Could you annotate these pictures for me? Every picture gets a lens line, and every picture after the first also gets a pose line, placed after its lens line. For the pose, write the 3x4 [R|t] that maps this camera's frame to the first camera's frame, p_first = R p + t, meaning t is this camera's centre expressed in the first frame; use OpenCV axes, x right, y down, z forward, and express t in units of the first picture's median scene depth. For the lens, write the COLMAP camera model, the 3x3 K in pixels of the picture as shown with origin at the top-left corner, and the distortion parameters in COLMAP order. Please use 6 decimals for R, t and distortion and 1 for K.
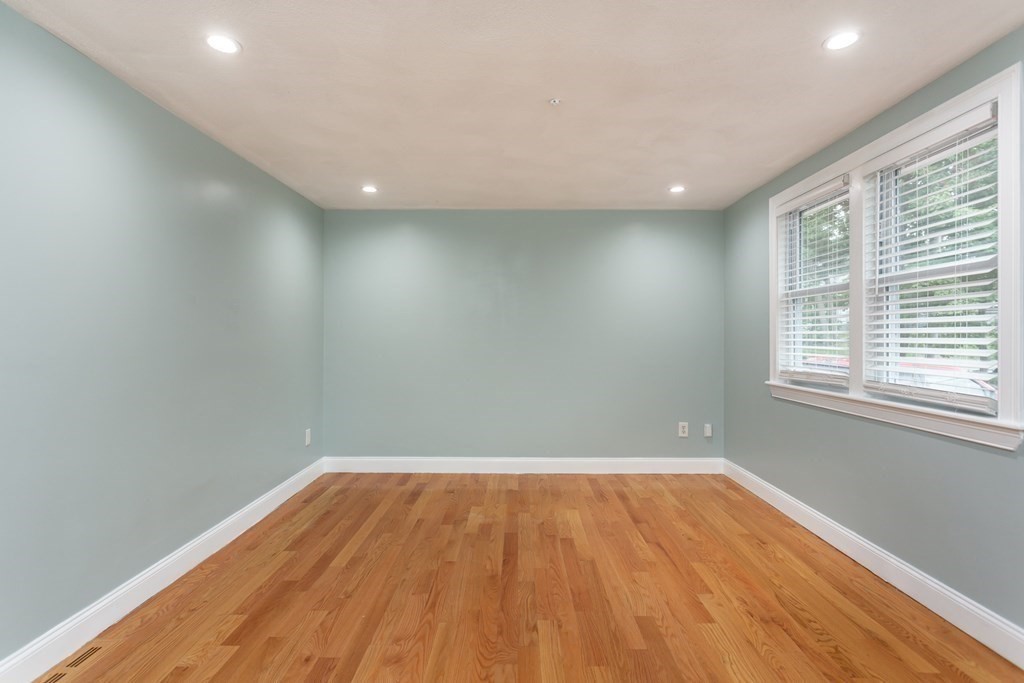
lens RADIAL K [[509.3, 0, 515.0], [0, 509.3, 337.5], [0, 0, 1]] dist [0.003879, 0.002164]
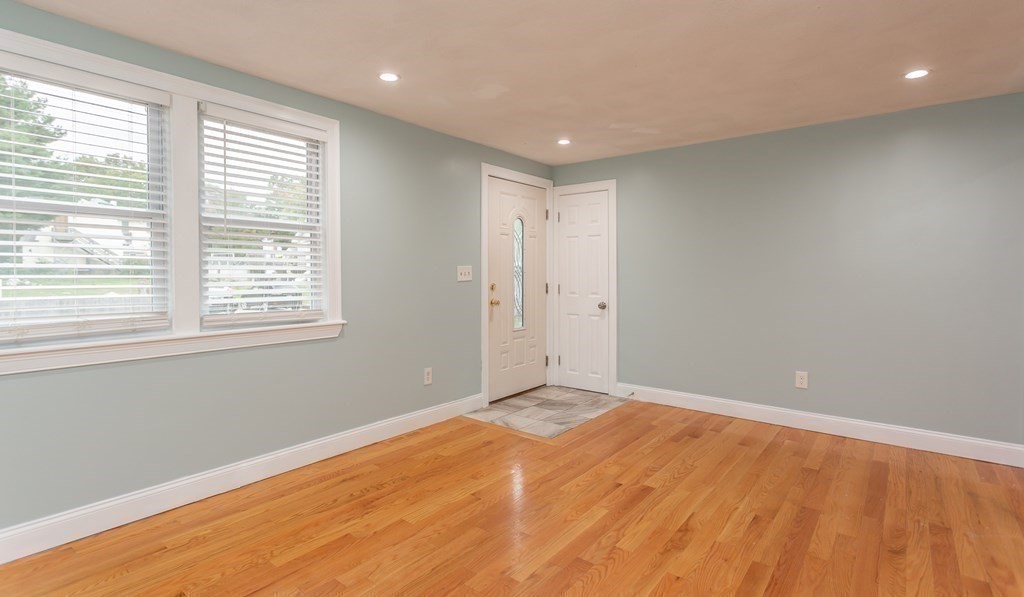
lens RADIAL K [[486.5, 0, 508.0], [0, 486.5, 283.3], [0, 0, 1]] dist [0.001692, 0.001187]
pose [[-0.780121, -0.014818, 0.625453, -0.360845], [-0.000956, 0.999747, 0.022493, -0.002881], [-0.625627, 0.016949, -0.779938, 1.273933]]
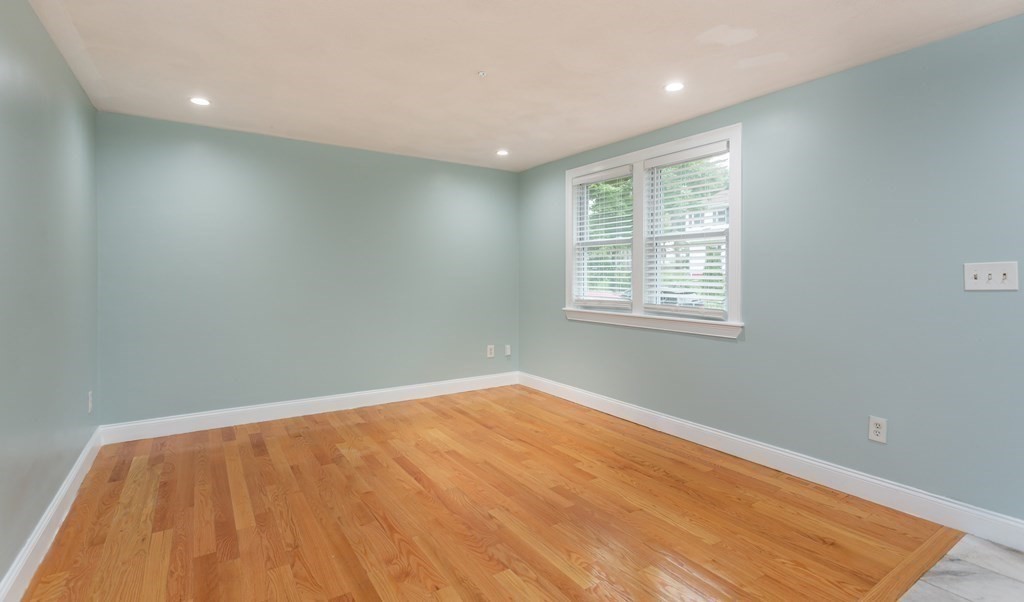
lens RADIAL K [[486.5, 0, 524.3], [0, 486.5, 283.5], [0, 0, 1]] dist [0.001692, 0.001187]
pose [[0.821805, -0.008468, 0.569705, -0.400368], [-0.001715, 0.999848, 0.017336, -0.000374], [-0.569766, -0.015224, 0.821666, 0.014476]]
